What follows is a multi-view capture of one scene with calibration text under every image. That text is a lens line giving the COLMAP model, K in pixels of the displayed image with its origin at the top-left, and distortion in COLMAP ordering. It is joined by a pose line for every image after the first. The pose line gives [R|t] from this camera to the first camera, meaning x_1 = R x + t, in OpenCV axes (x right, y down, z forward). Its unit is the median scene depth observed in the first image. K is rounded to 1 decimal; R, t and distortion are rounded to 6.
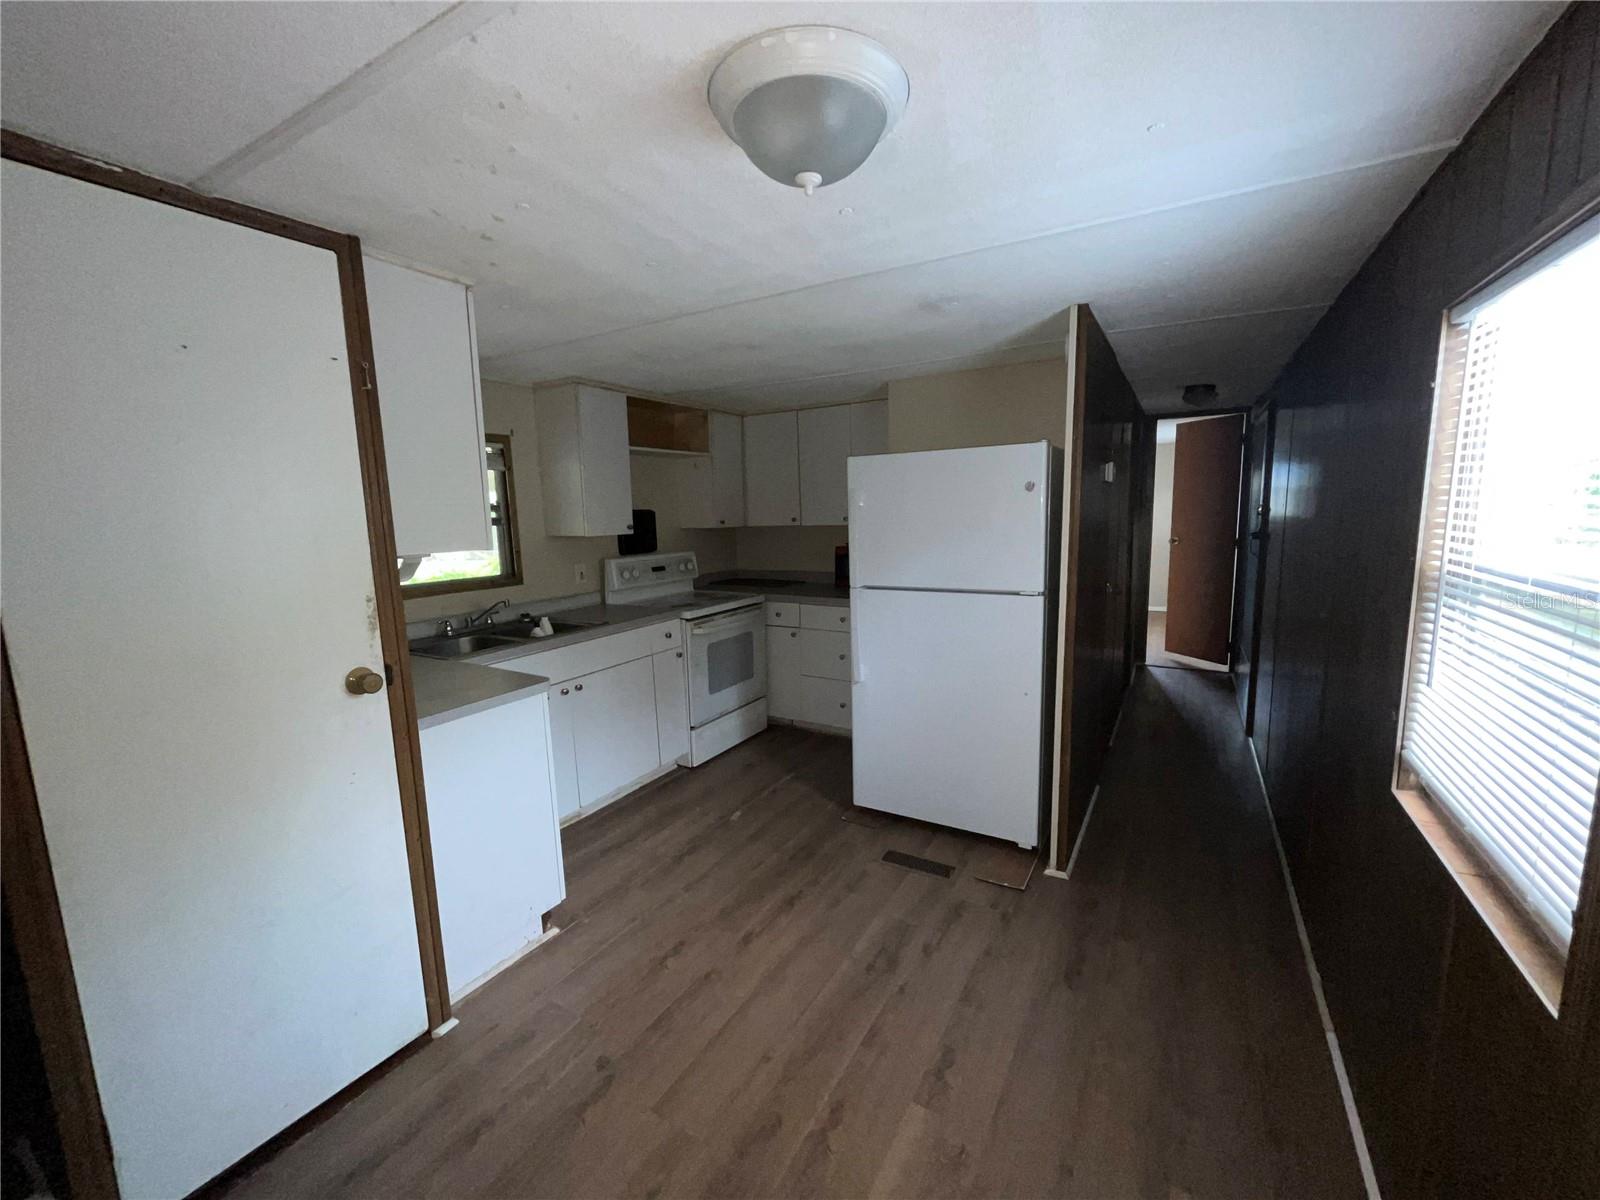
lens RADIAL K [[649.5, 0, 795.3], [0, 649.5, 602.6], [0, 0, 1]] dist [-0.001843, 0.000001]
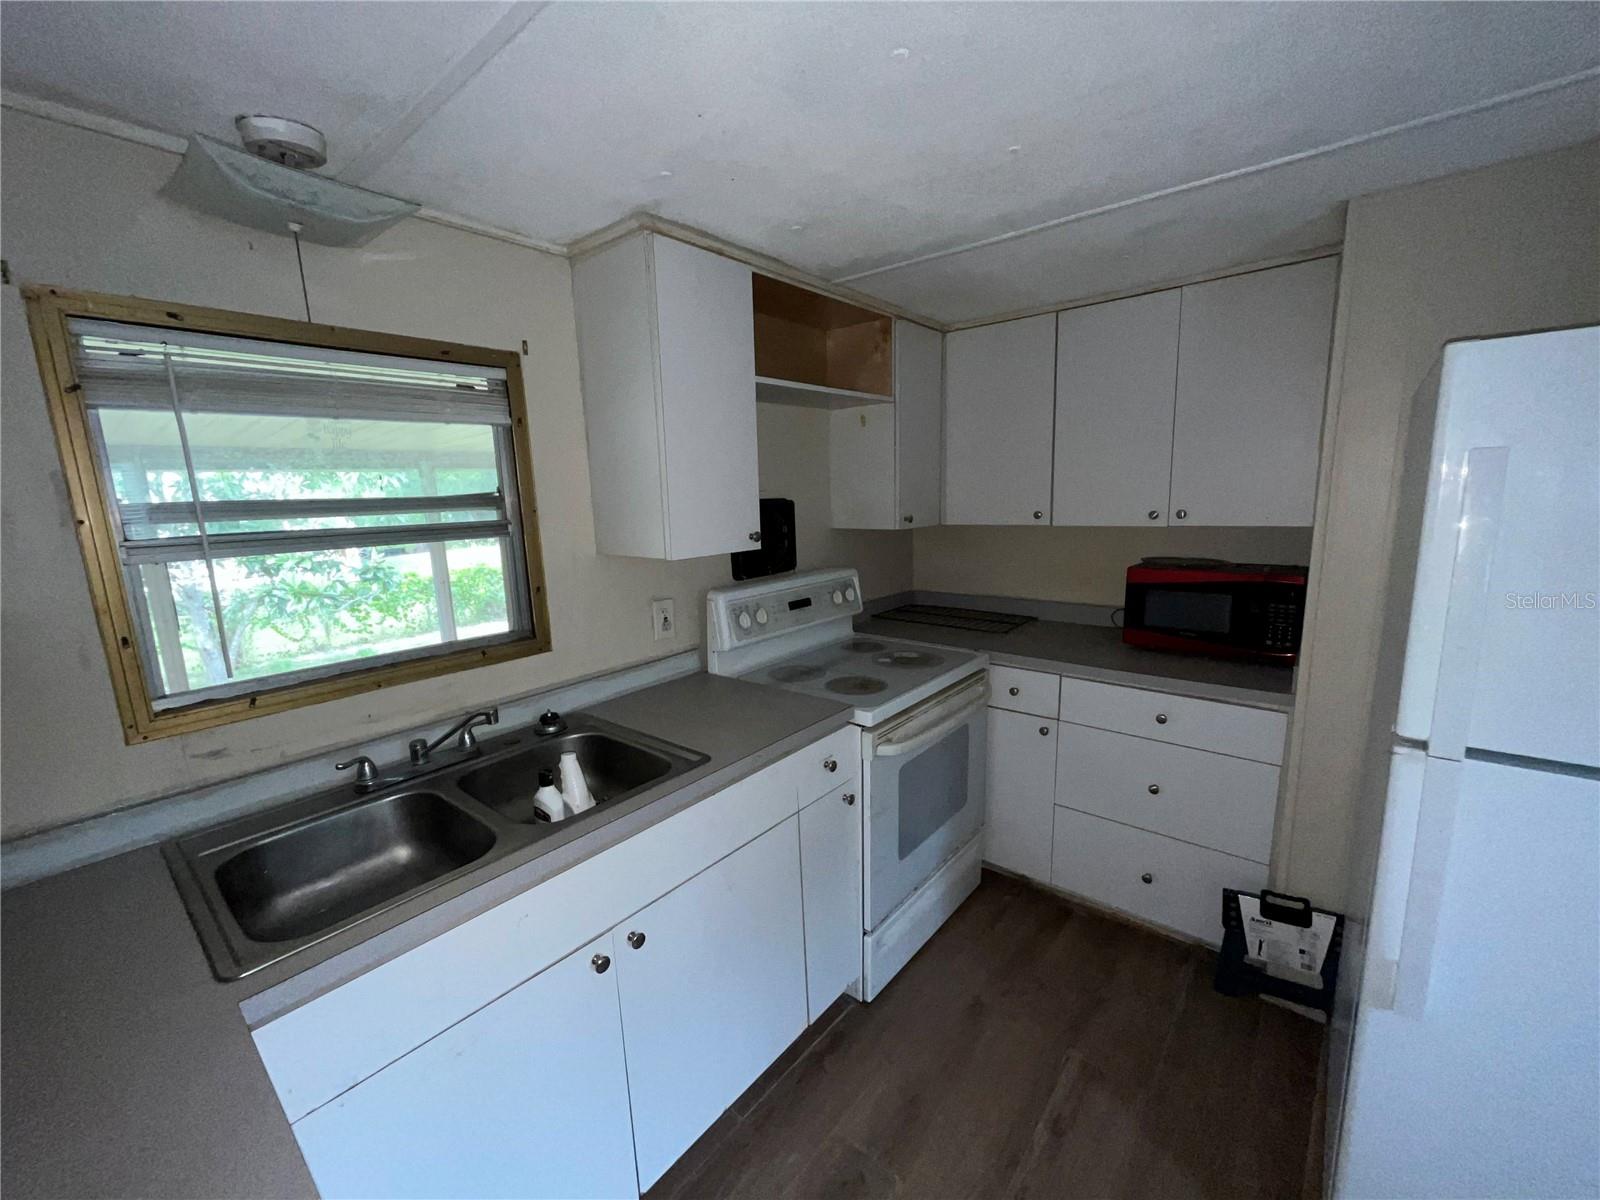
lens RADIAL K [[649.5, 0, 795.3], [0, 649.5, 602.6], [0, 0, 1]] dist [-0.001843, 0.000001]
pose [[0.986639, 0.024802, -0.161020, -0.133013], [-0.018582, 0.999026, 0.040017, -0.081450], [0.161856, -0.036490, 0.986140, 0.476611]]
